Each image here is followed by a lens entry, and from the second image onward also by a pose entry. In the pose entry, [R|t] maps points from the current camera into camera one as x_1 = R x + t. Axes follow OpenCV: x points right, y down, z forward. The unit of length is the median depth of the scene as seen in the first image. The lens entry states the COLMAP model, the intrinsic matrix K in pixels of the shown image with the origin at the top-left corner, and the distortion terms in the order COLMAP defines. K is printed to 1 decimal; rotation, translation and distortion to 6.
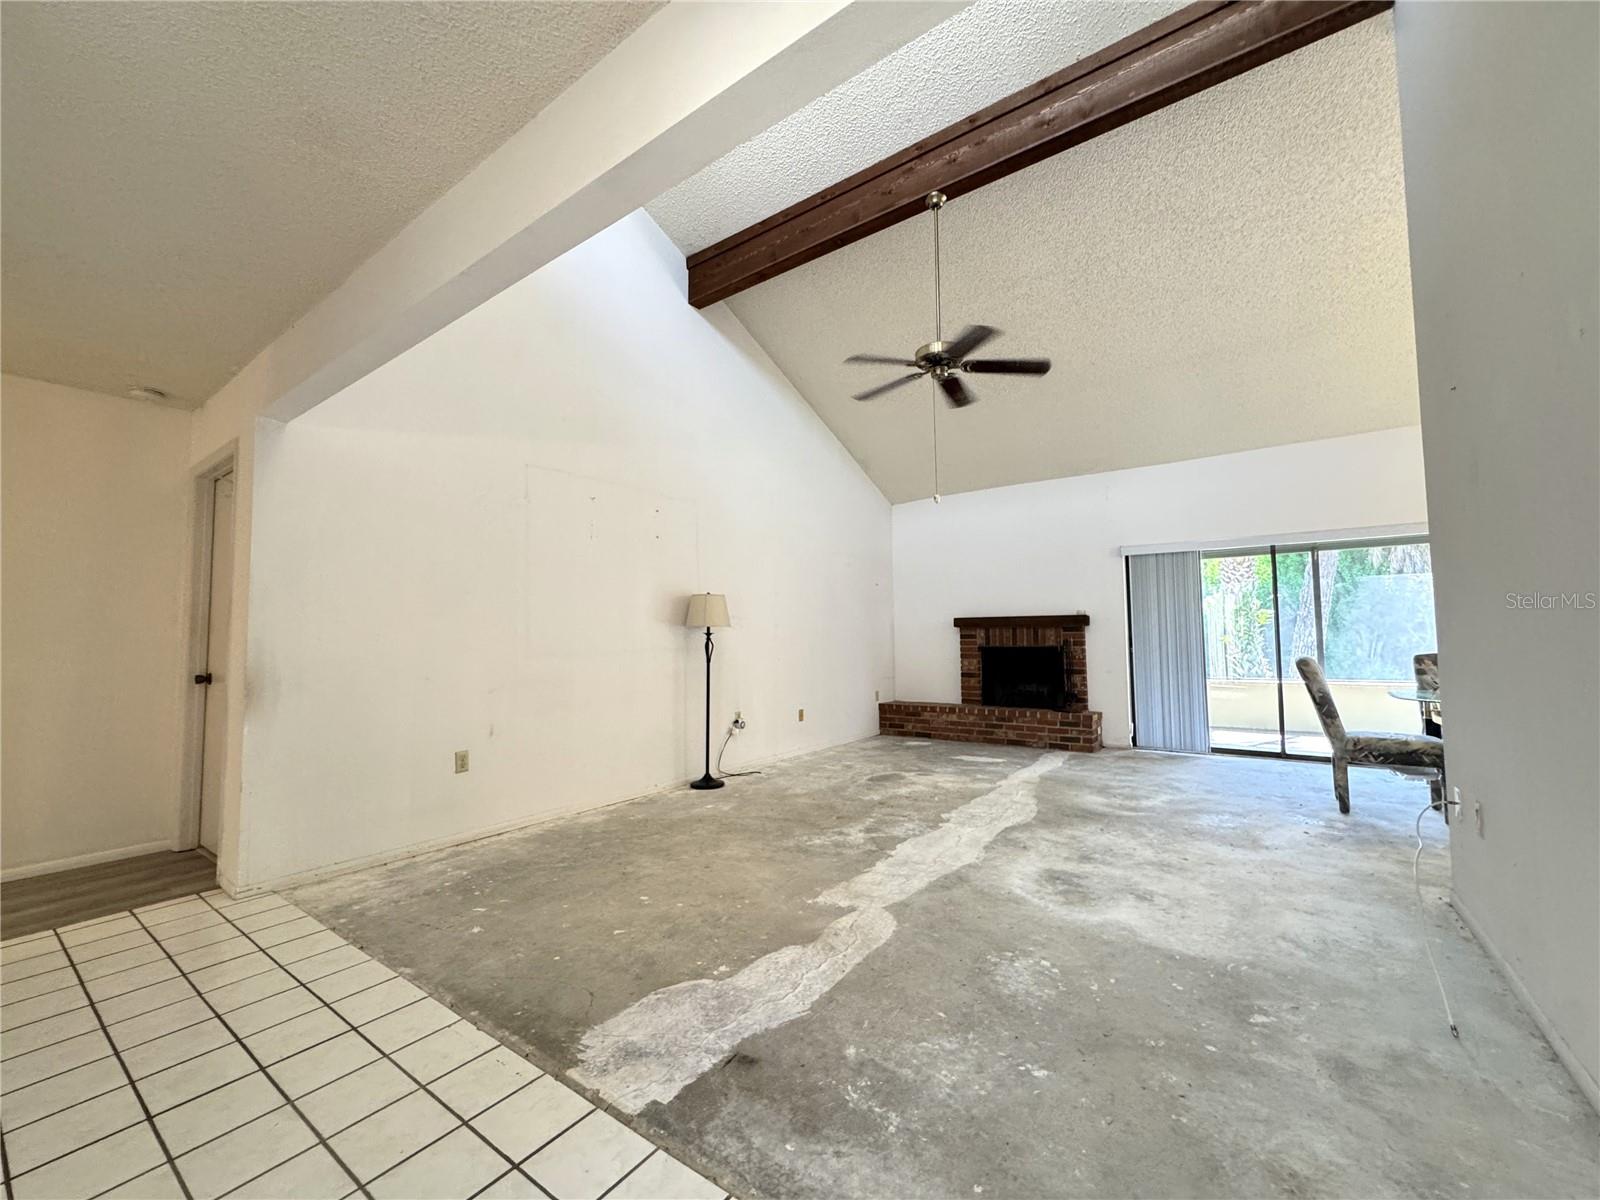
lens RADIAL K [[640.9, 0, 800.0], [0, 640.9, 600.0], [0, 0, 1]] dist [0.000602, 0.000017]
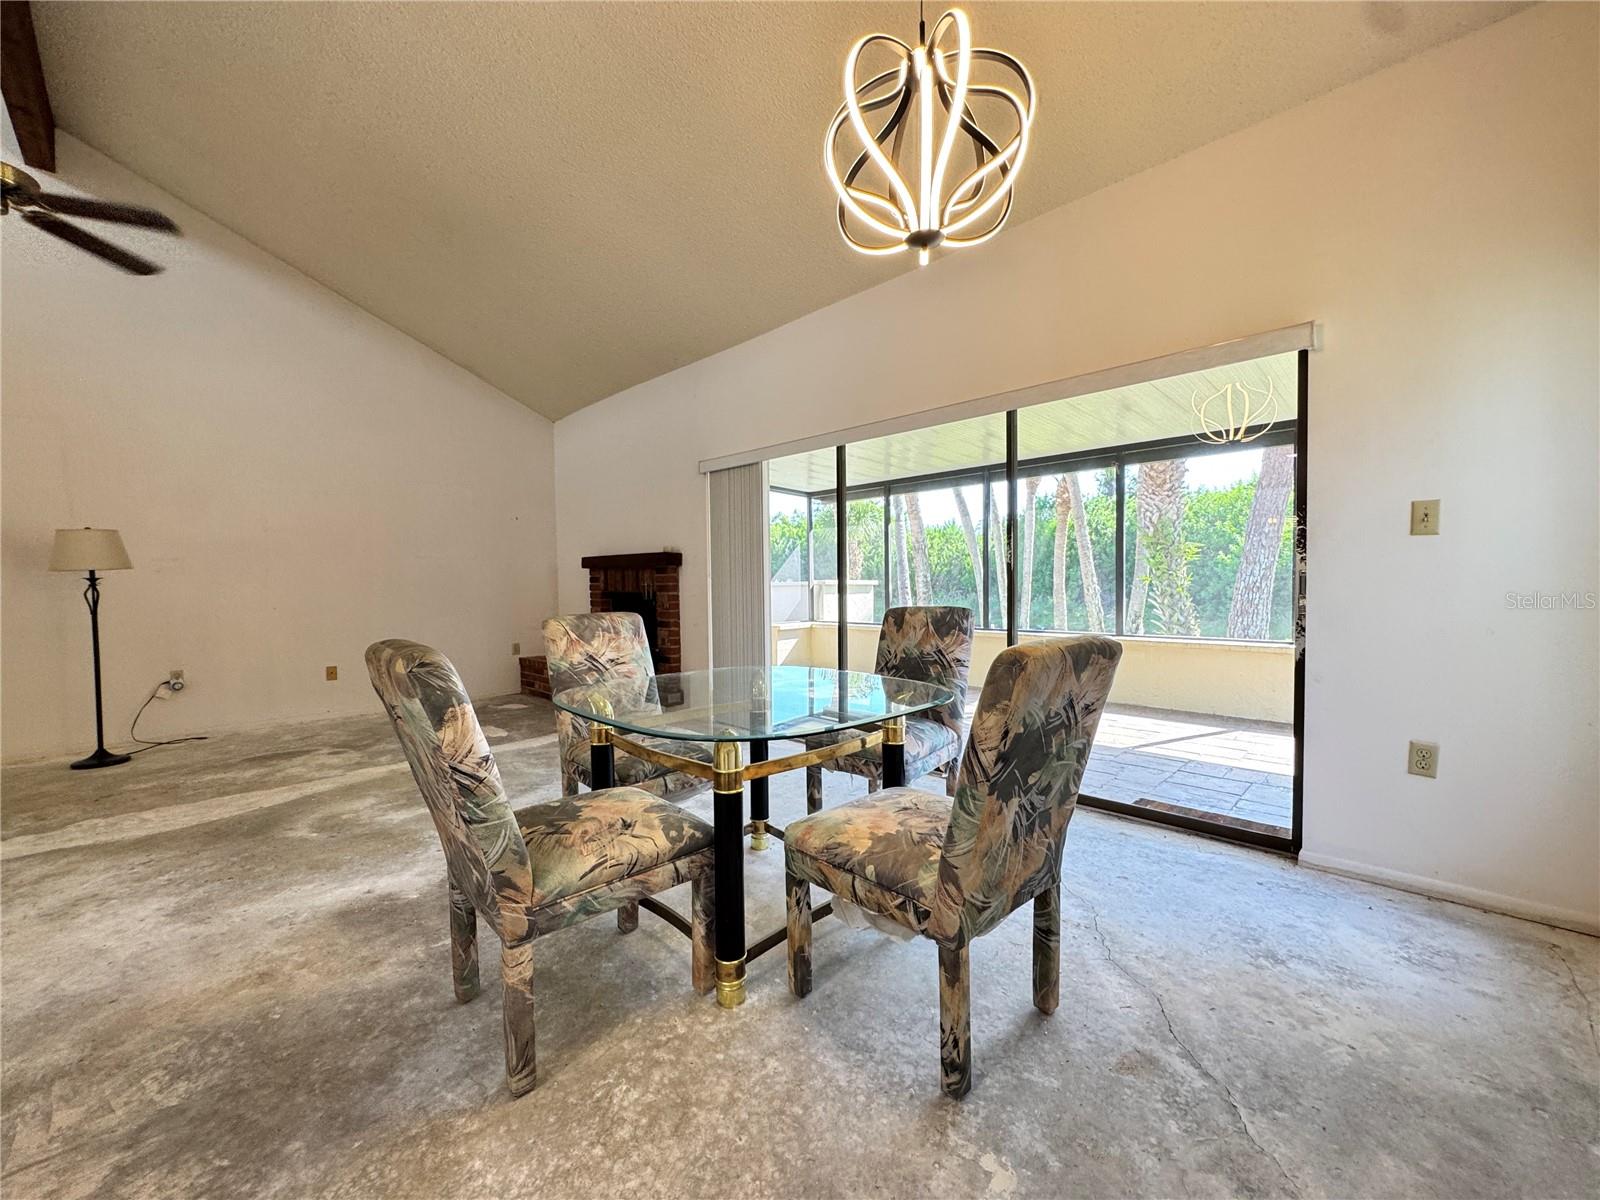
lens RADIAL K [[641.4, 0, 798.2], [0, 641.4, 601.1], [0, 0, 1]] dist [-0.003256, 0.000250]
pose [[0.988459, 0.002032, -0.151476, 1.339769], [0.012485, 0.995416, 0.094824, 0.020201], [0.150974, -0.095621, 0.983902, 0.475510]]
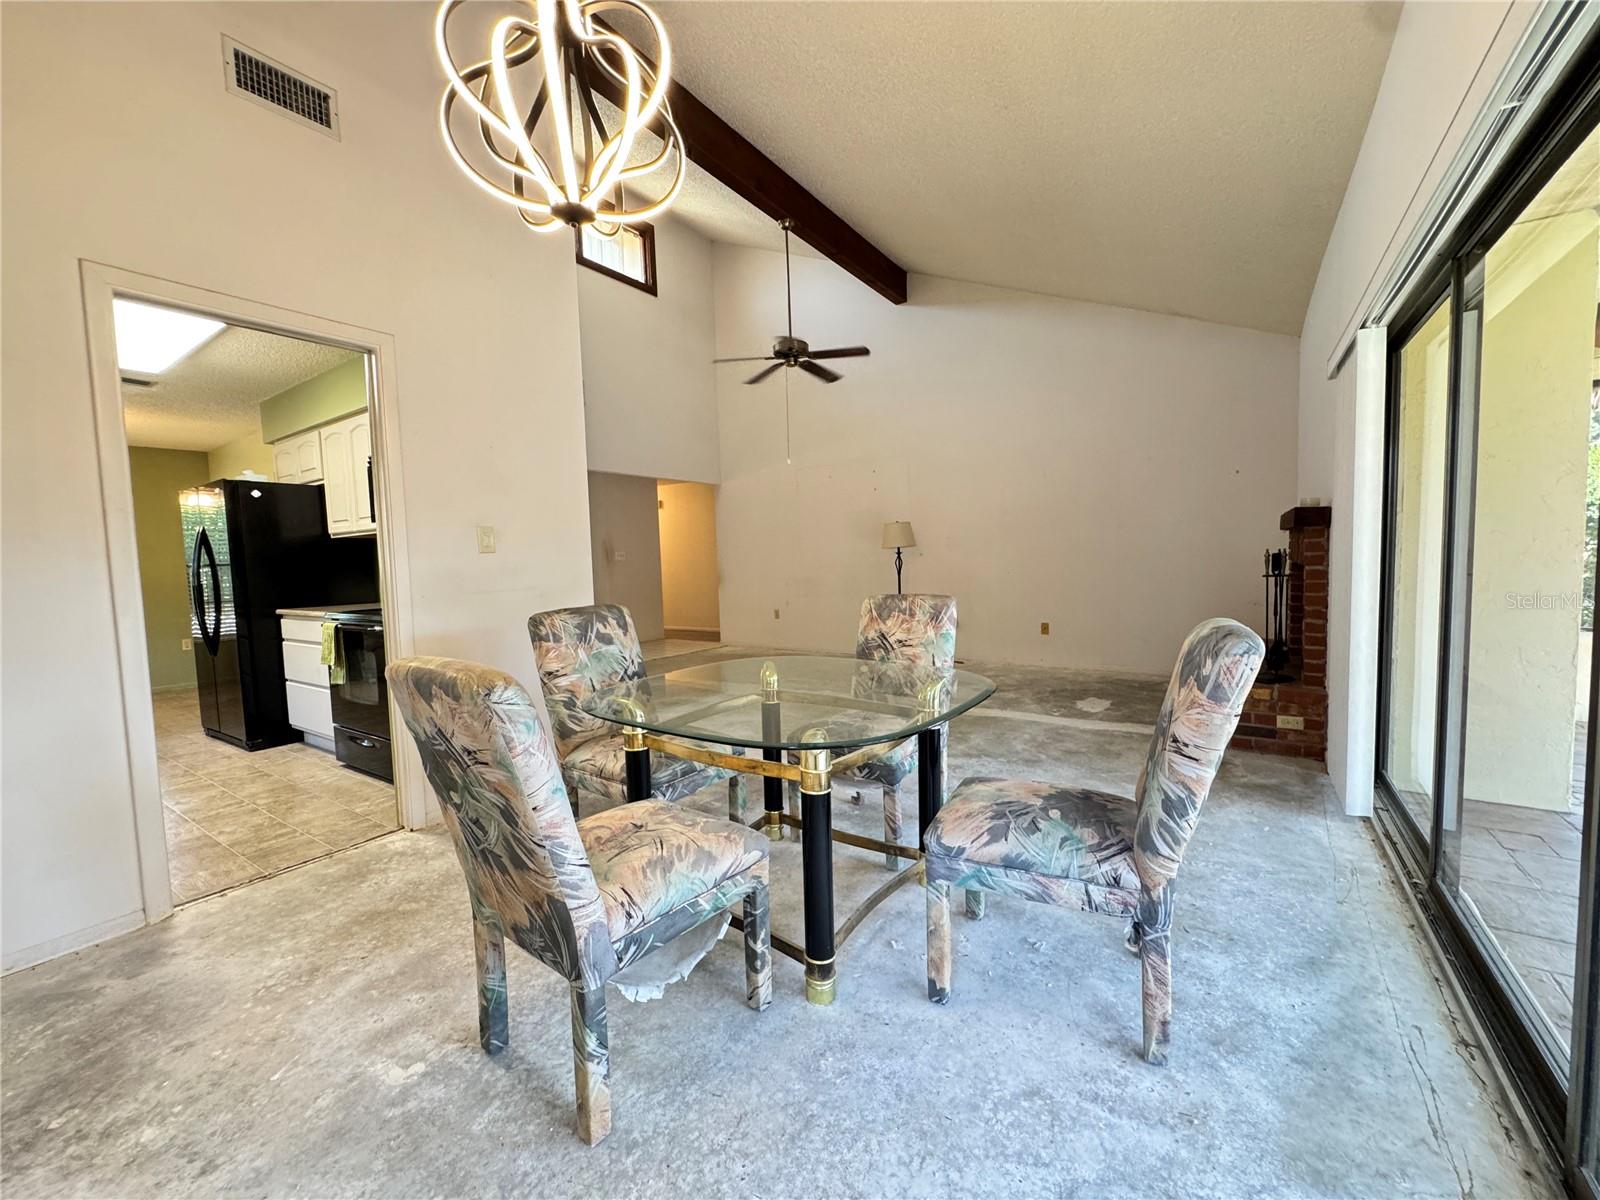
lens RADIAL K [[641.4, 0, 798.2], [0, 641.4, 601.1], [0, 0, 1]] dist [-0.003256, 0.000250]
pose [[0.030900, 0.075535, -0.996664, 1.791351], [0.091612, 0.992729, 0.078077, 0.039401], [0.995315, -0.093719, 0.023755, 1.065640]]
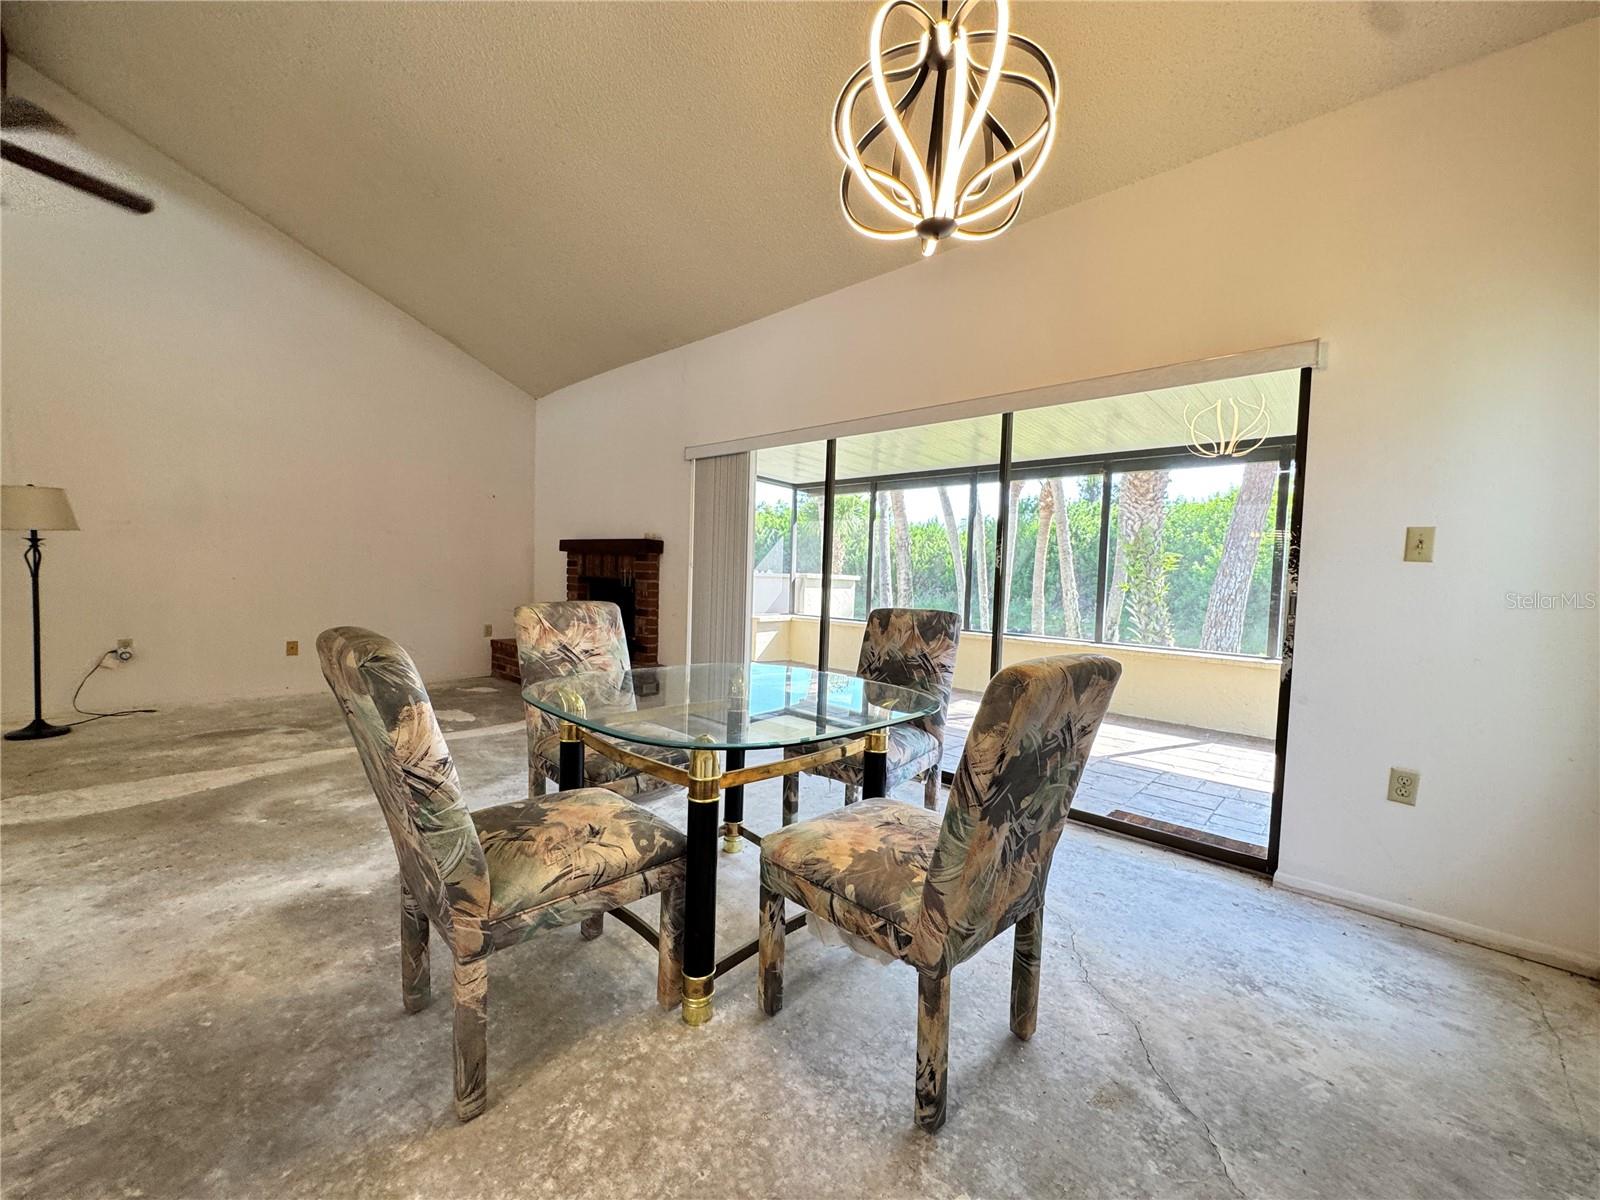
lens RADIAL K [[641.4, 0, 798.2], [0, 641.4, 601.1], [0, 0, 1]] dist [-0.003256, 0.000250]
pose [[0.991728, 0.047973, -0.119055, 1.330042], [-0.034987, 0.993440, 0.108867, 0.014373], [0.123496, -0.103801, 0.986901, 0.498411]]
